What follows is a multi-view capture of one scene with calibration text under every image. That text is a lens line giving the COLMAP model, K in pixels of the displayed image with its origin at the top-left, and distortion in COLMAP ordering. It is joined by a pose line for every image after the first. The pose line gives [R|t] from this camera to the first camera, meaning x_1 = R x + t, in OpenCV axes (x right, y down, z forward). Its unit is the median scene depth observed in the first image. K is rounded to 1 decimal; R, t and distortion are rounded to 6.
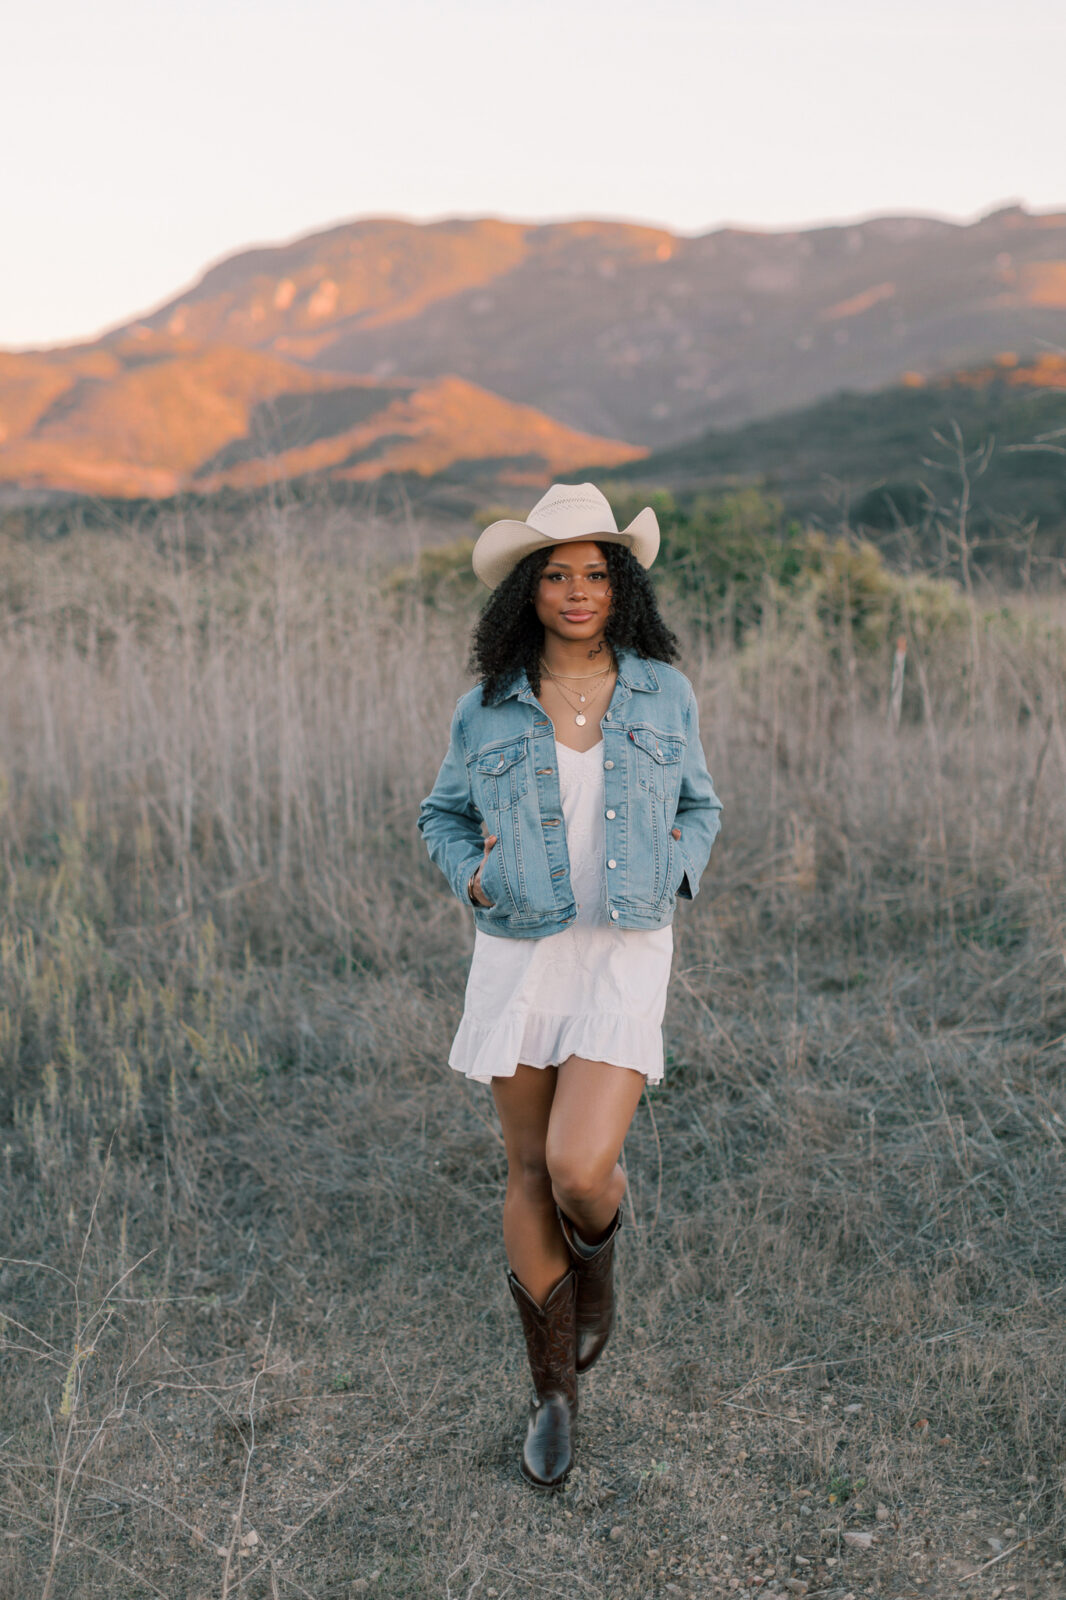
lens RADIAL K [[2711.3, 0, 506.5], [0, 2711.3, 799.2], [0, 0, 1]] dist [0.016366, 0.023640]
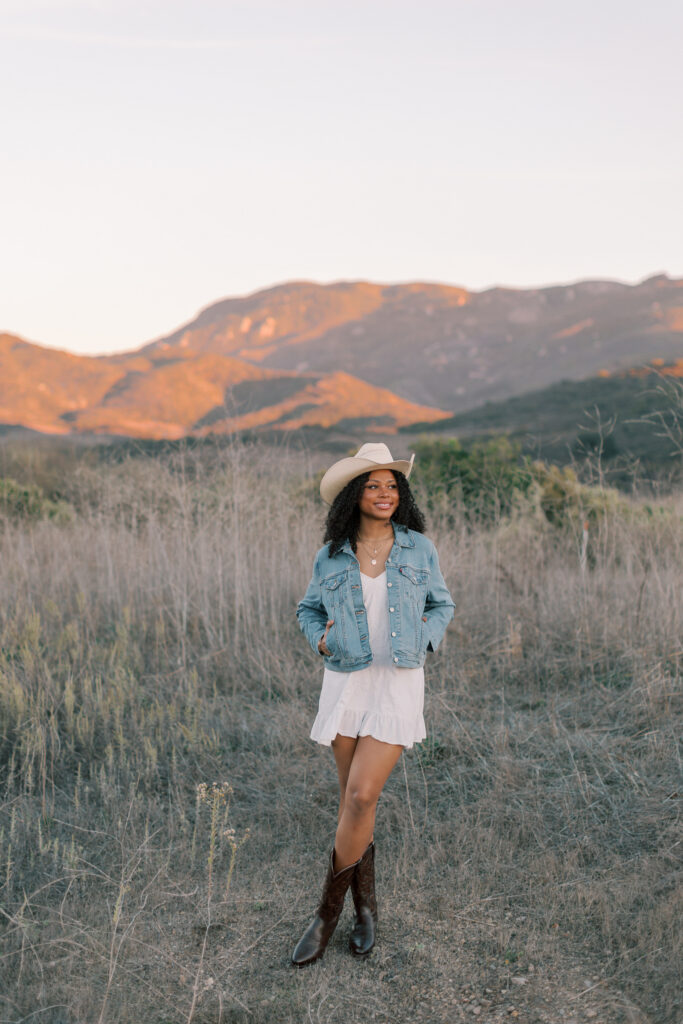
lens RADIAL K [[1572.2, 0, 340.7], [0, 1572.2, 544.6], [0, 0, 1]] dist [0.031490, -0.022468]
pose [[0.999774, 0.003376, -0.021002, 0.011334], [-0.004292, 0.999033, -0.043749, 0.003837], [0.020834, 0.043829, 0.998822, -0.071855]]
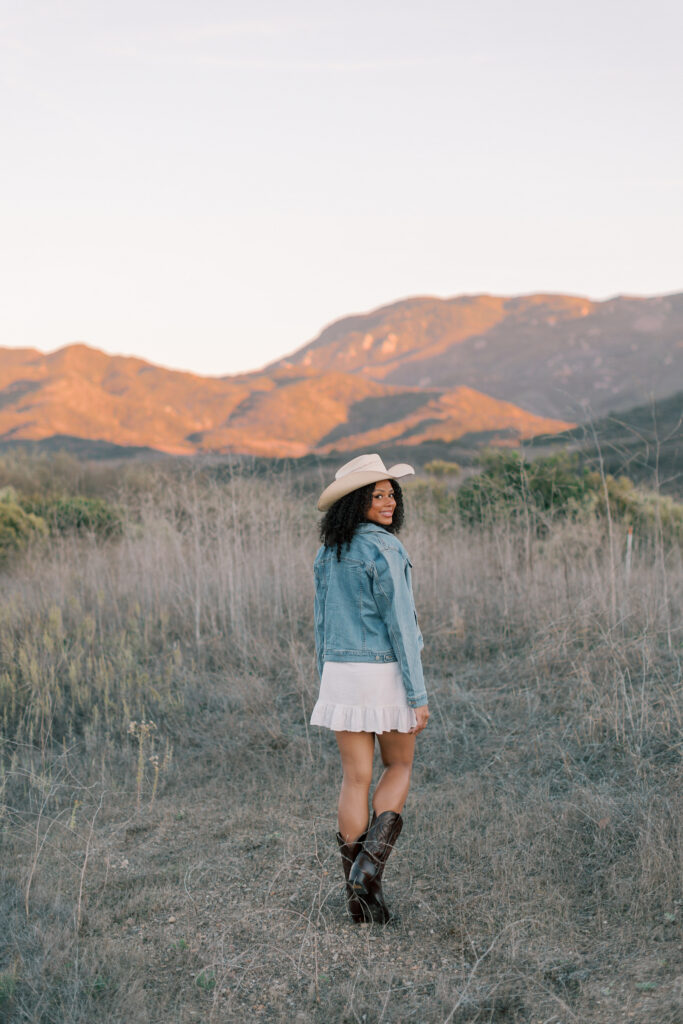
lens RADIAL K [[1631.1, 0, 341.5], [0, 1631.1, 512.0], [0, 0, 1]] dist [0.031089, -0.105070]
pose [[0.993029, -0.017131, -0.116622, 0.151910], [0.008302, 0.997090, -0.075775, 0.028003], [0.117581, 0.074278, 0.990281, -0.282717]]
